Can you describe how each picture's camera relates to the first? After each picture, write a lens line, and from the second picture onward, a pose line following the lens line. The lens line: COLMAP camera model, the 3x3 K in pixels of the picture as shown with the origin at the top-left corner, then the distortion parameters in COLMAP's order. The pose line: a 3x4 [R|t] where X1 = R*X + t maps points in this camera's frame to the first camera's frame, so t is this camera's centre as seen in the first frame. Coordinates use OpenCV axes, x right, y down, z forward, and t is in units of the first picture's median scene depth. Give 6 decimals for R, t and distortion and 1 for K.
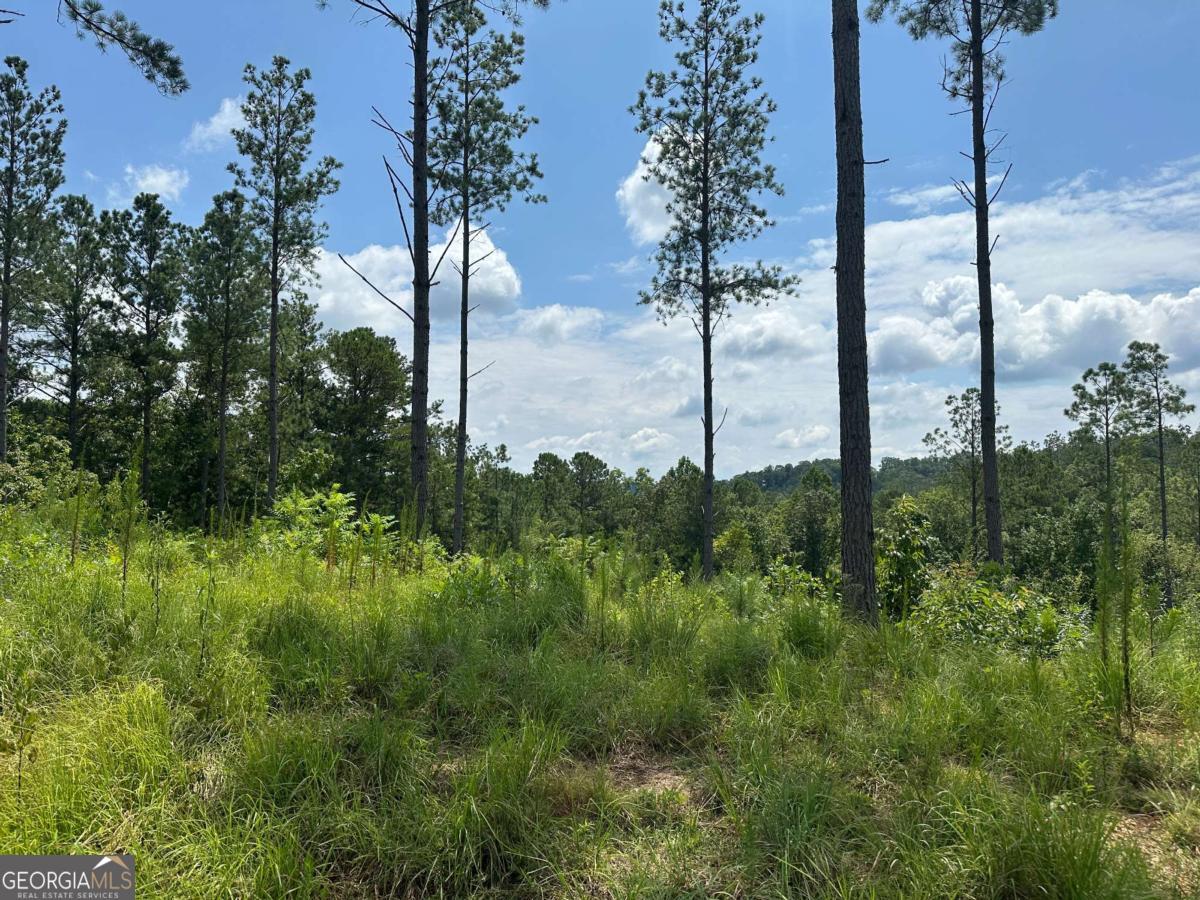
lens RADIAL K [[846.3, 0, 594.8], [0, 846.3, 454.7], [0, 0, 1]] dist [0.042520, -0.048713]
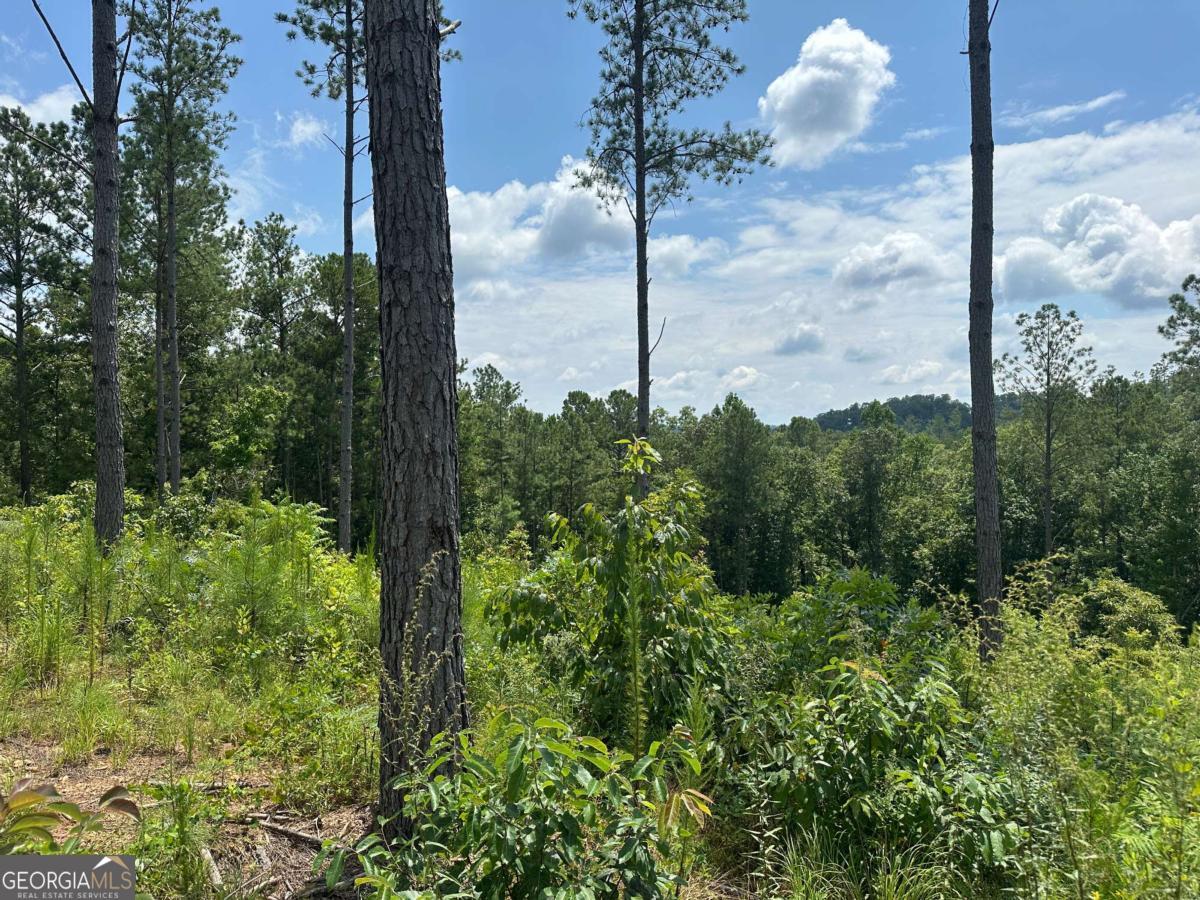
lens RADIAL K [[843.2, 0, 615.4], [0, 843.2, 450.2], [0, 0, 1]] dist [0.038484, -0.054375]
pose [[0.996829, -0.009119, -0.079050, 0.095642], [0.014174, 0.997873, 0.063626, 0.007845], [0.078302, -0.064545, 0.994838, 0.143741]]
